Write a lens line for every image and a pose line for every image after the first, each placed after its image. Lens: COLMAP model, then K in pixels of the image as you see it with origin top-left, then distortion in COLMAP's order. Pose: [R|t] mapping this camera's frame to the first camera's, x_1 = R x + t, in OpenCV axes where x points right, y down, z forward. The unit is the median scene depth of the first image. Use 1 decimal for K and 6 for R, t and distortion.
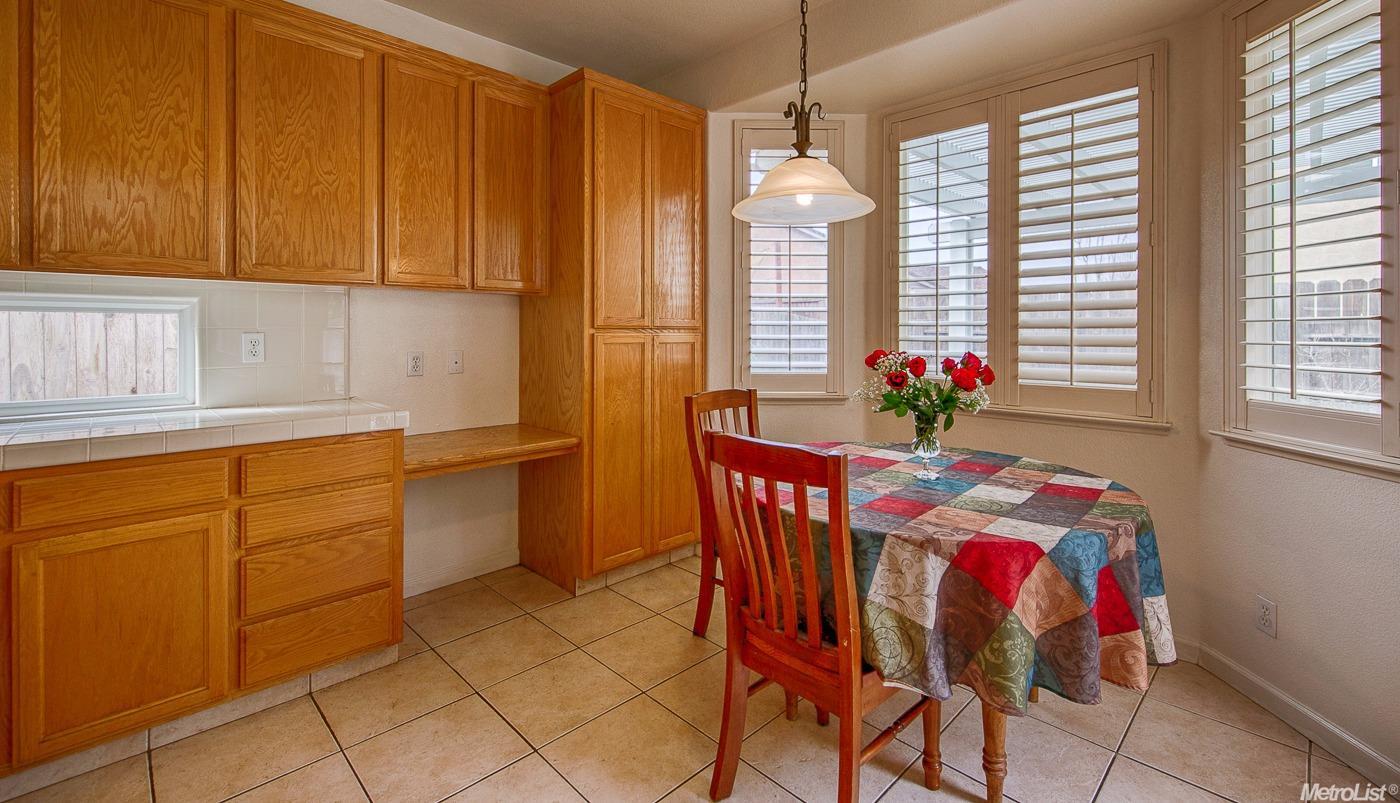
lens RADIAL K [[607.6, 0, 709.4], [0, 607.6, 332.1], [0, 0, 1]] dist [0.006561, -0.001269]
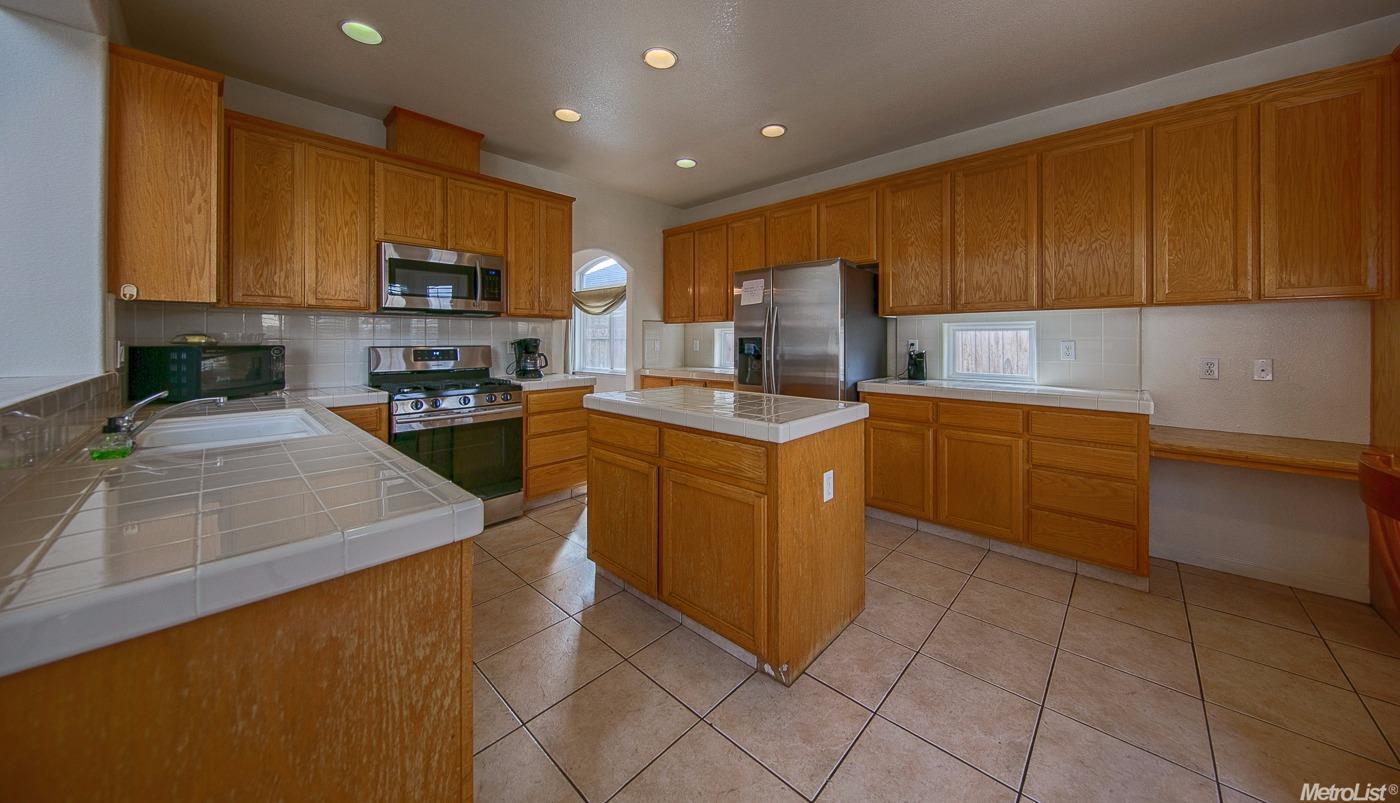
lens RADIAL K [[458.3, 0, 717.6], [0, 458.3, 340.5], [0, 0, 1]] dist [0.001171, -0.000208]
pose [[0.049862, -0.001535, -0.998755, 0.416657], [-0.002165, 0.999996, -0.001645, 0.003580], [0.998754, 0.002244, 0.049858, 0.027629]]
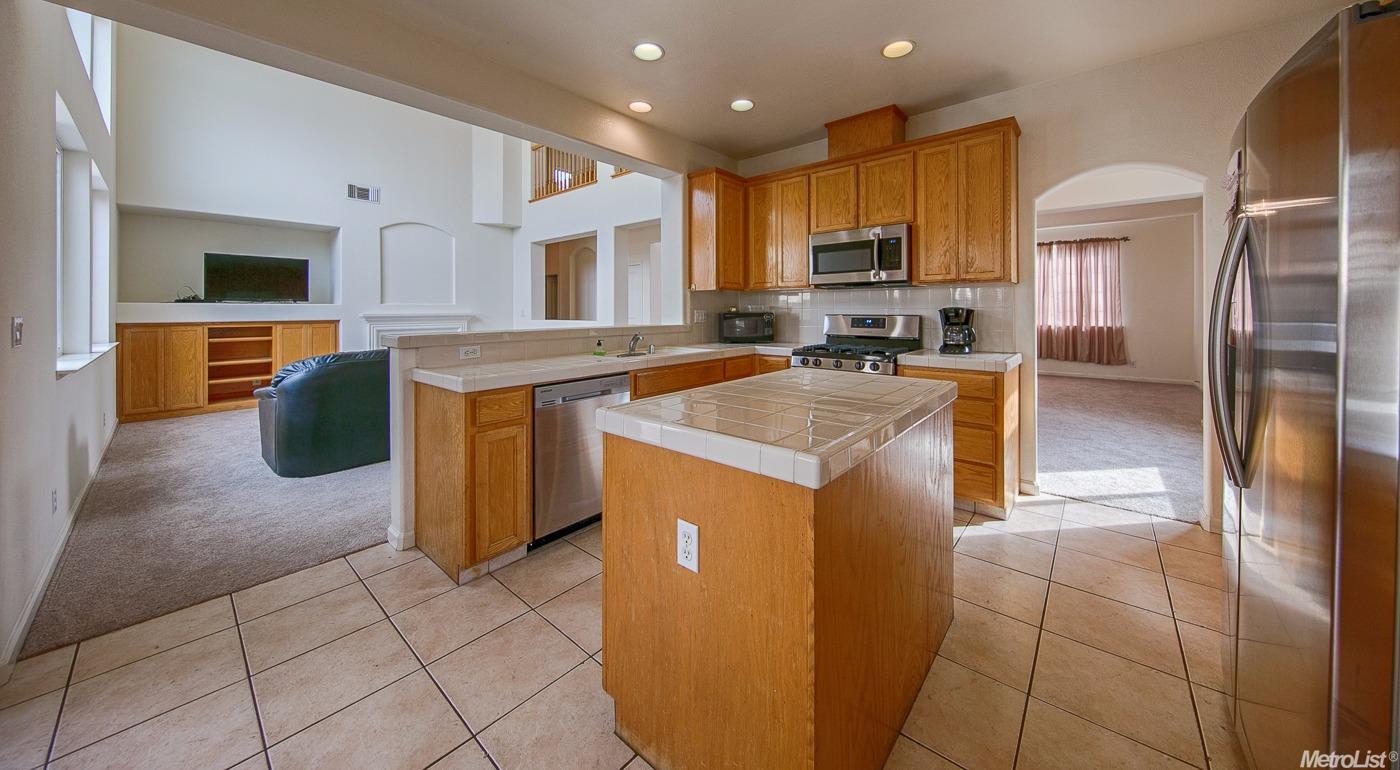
lens RADIAL K [[461.6, 0, 709.4], [0, 461.6, 309.3], [0, 0, 1]] dist [-0.002175, -0.000242]
pose [[-0.996710, -0.000022, -0.081051, -0.339673], [-0.000314, 0.999994, 0.003580, -0.003548], [0.081051, 0.003594, -0.996703, 0.748921]]
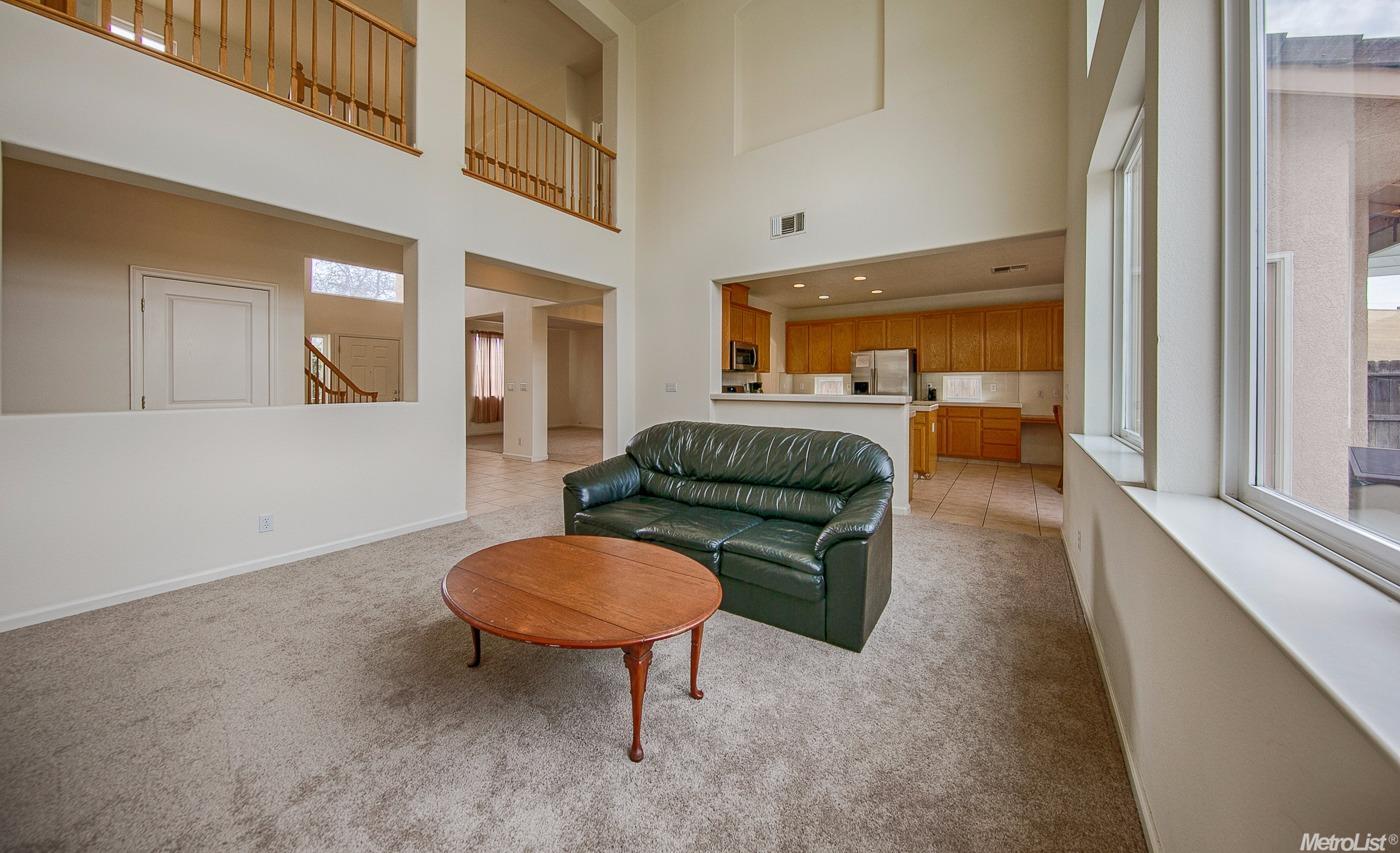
lens RADIAL K [[433.8, 0, 730.1], [0, 433.8, 384.9], [0, 0, 1]] dist [-0.001284, -0.000061]
pose [[0.211974, -0.002492, -0.977272, 1.764258], [-0.003922, 0.999987, -0.003400, 0.026175], [0.977267, 0.004554, 0.211962, -1.370559]]
